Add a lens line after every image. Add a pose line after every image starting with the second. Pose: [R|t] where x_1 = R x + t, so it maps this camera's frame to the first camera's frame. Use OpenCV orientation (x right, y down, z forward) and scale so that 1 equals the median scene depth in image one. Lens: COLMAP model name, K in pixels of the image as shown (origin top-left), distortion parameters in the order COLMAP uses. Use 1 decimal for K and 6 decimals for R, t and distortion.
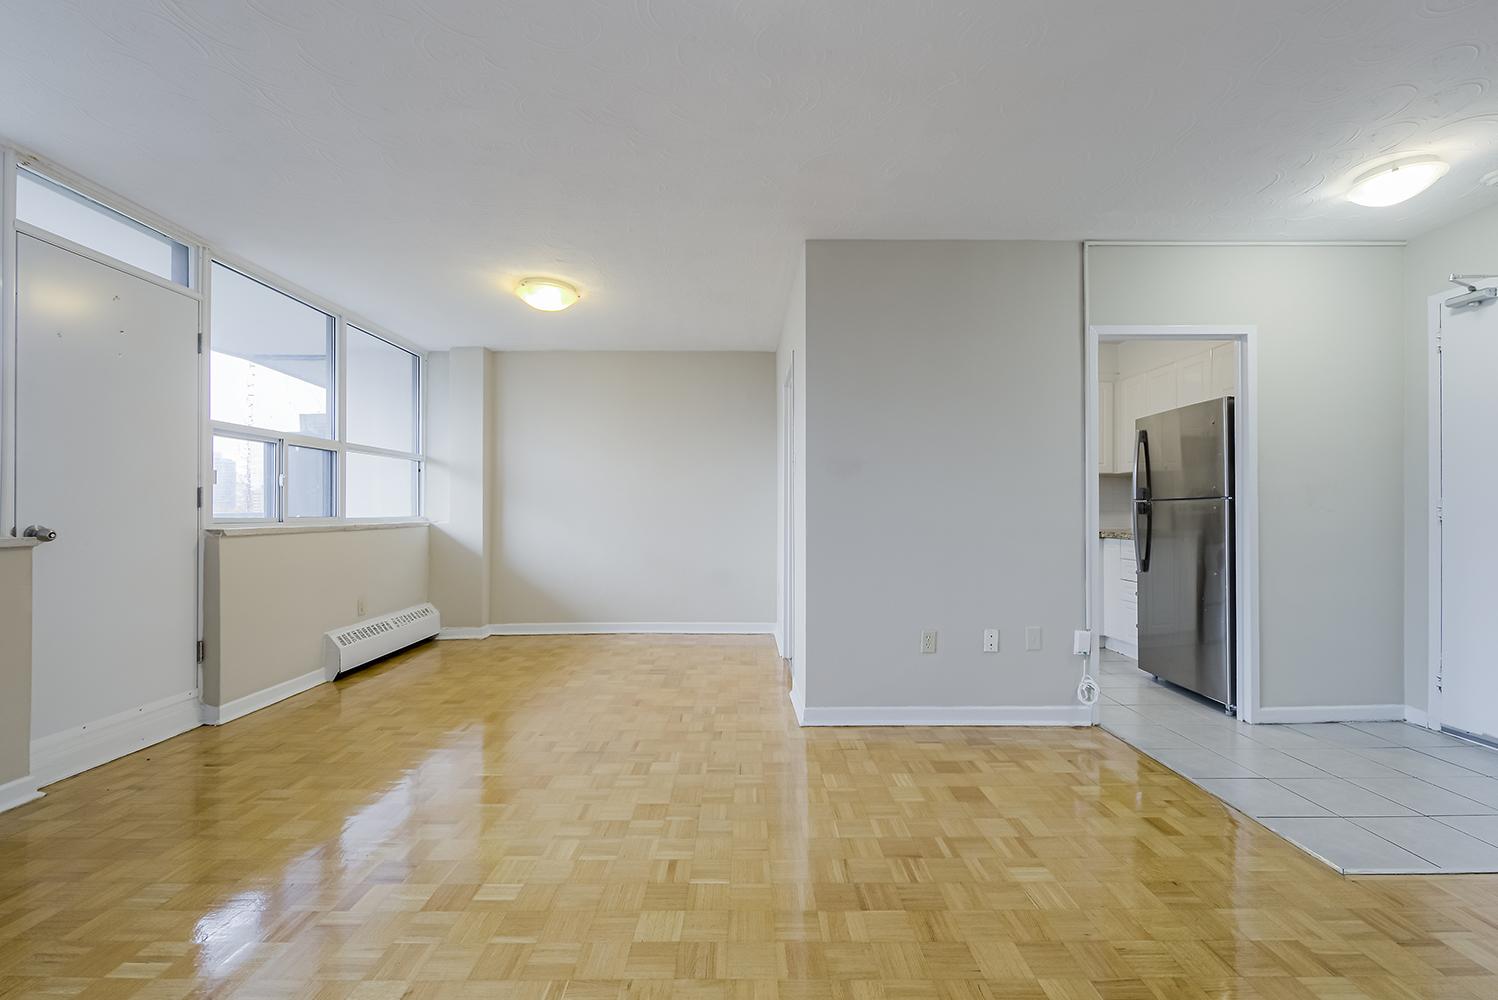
lens RADIAL K [[595.5, 0, 755.3], [0, 595.5, 510.0], [0, 0, 1]] dist [-0.000879, -0.000098]
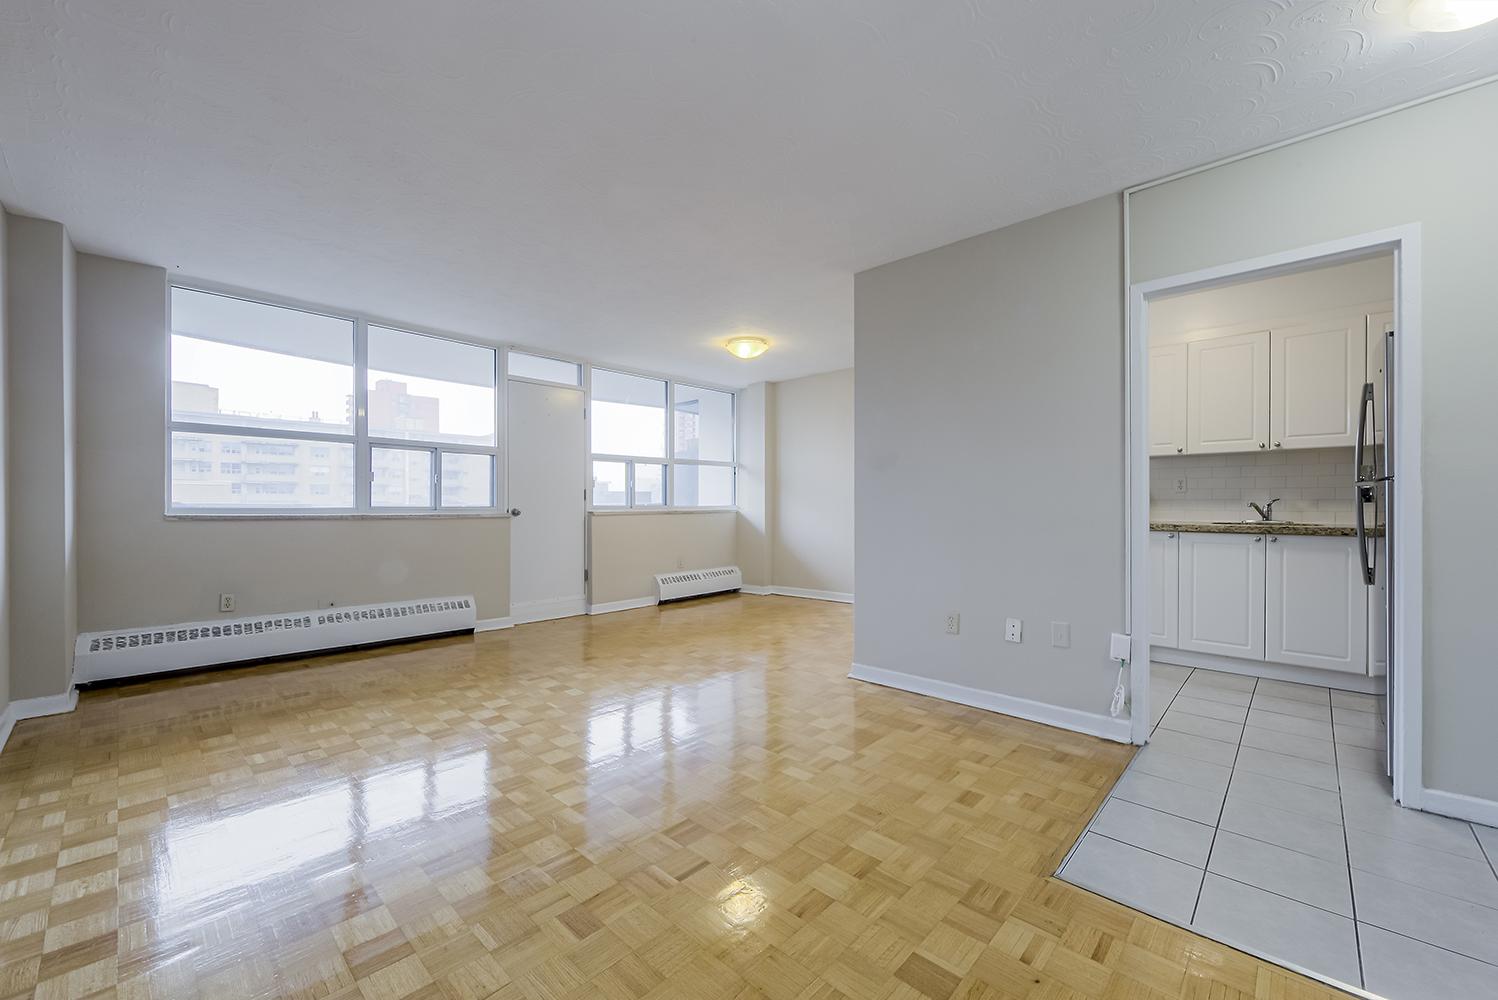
lens RADIAL K [[589.9, 0, 748.7], [0, 589.9, 507.8], [0, 0, 1]] dist [0.000333, 0.000040]
pose [[0.726828, 0.003981, -0.686808, 0.739334], [0.003543, 0.999948, 0.009545, 0.004483], [0.686810, -0.009371, 0.726776, -0.013029]]
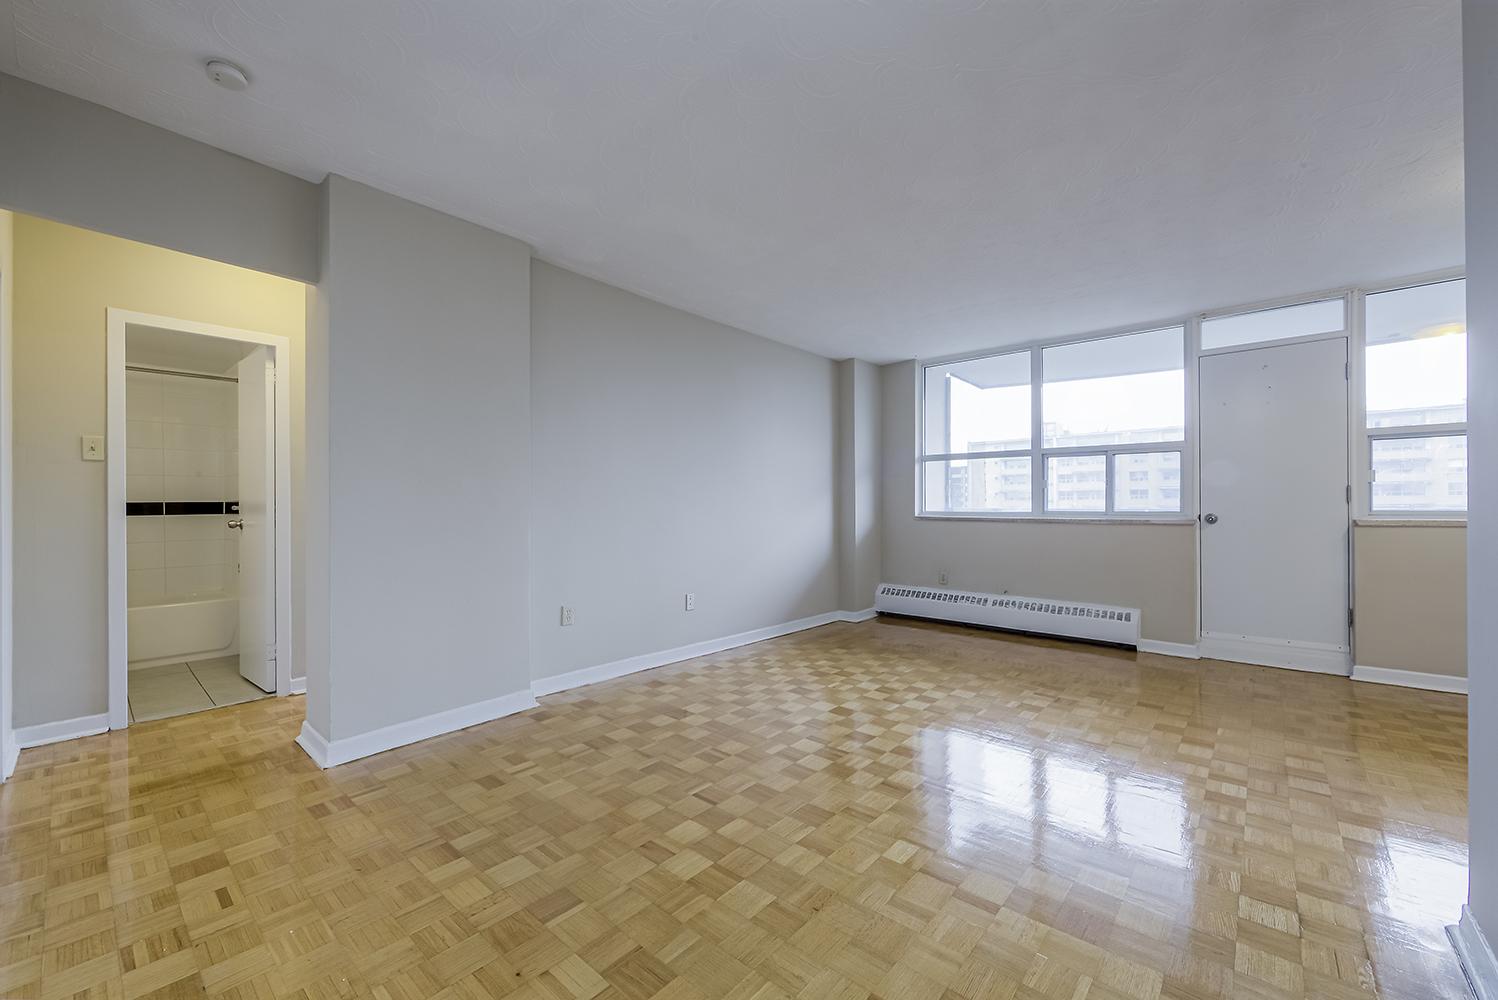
lens RADIAL K [[589.9, 0, 748.7], [0, 589.9, 507.8], [0, 0, 1]] dist [0.000333, 0.000040]
pose [[-0.654245, -0.000634, -0.756282, 0.819131], [0.005253, 0.999972, -0.005383, 0.007662], [0.756265, -0.007495, -0.654223, 0.853053]]
